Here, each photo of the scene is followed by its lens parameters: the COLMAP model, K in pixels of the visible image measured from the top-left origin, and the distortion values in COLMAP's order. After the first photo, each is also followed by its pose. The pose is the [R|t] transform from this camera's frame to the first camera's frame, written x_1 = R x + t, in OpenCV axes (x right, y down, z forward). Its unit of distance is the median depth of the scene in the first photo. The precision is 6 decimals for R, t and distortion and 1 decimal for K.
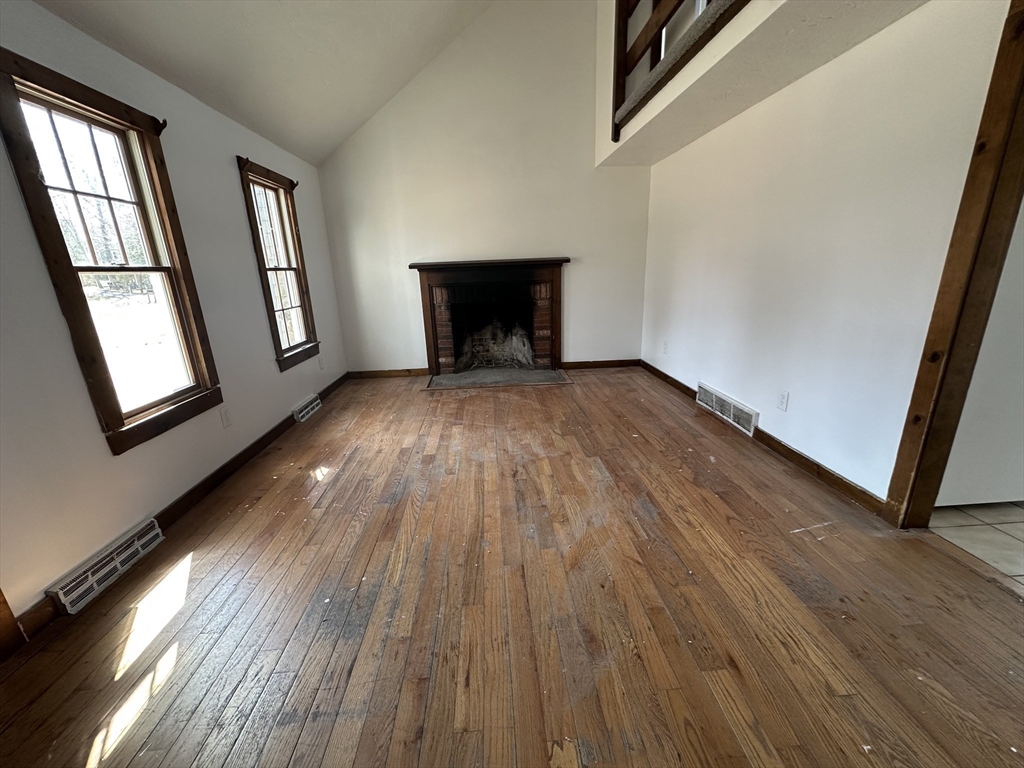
lens RADIAL K [[409.3, 0, 509.8], [0, 409.3, 385.1], [0, 0, 1]] dist [-0.006696, 0.000940]
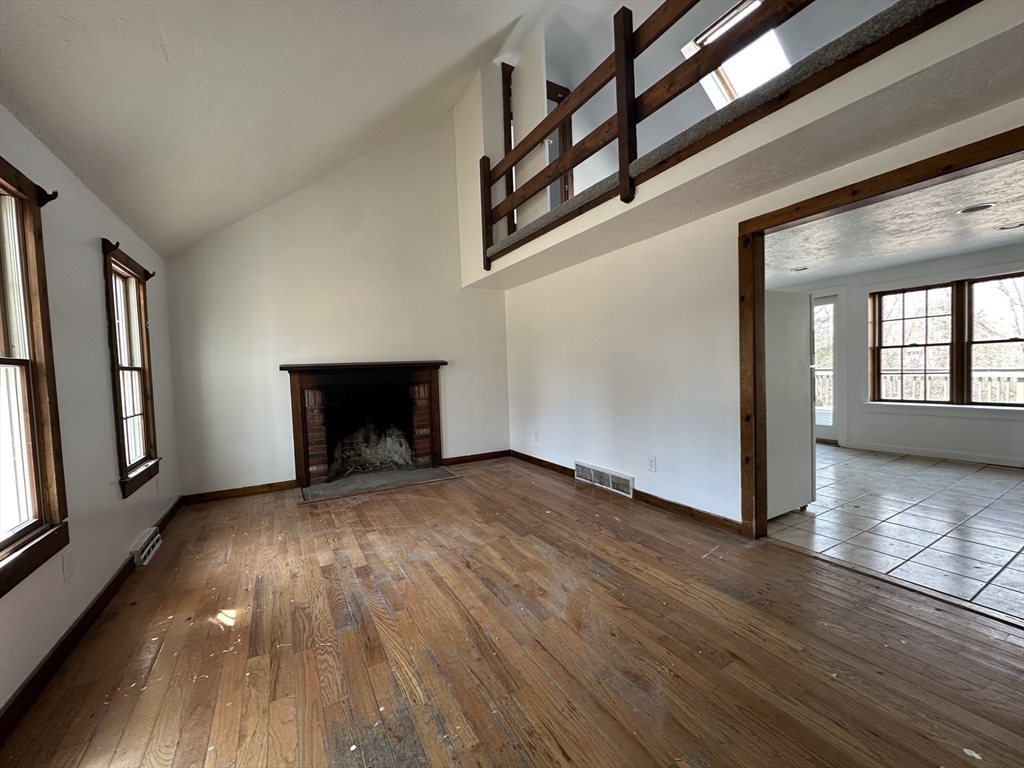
lens RADIAL K [[409.3, 0, 511.6], [0, 409.3, 384.2], [0, 0, 1]] dist [-0.006696, 0.000940]
pose [[0.897665, -0.013920, 0.440459, -0.333522], [0.125665, 0.966087, -0.225577, 0.032313], [-0.422381, 0.257843, 0.868971, -0.017659]]
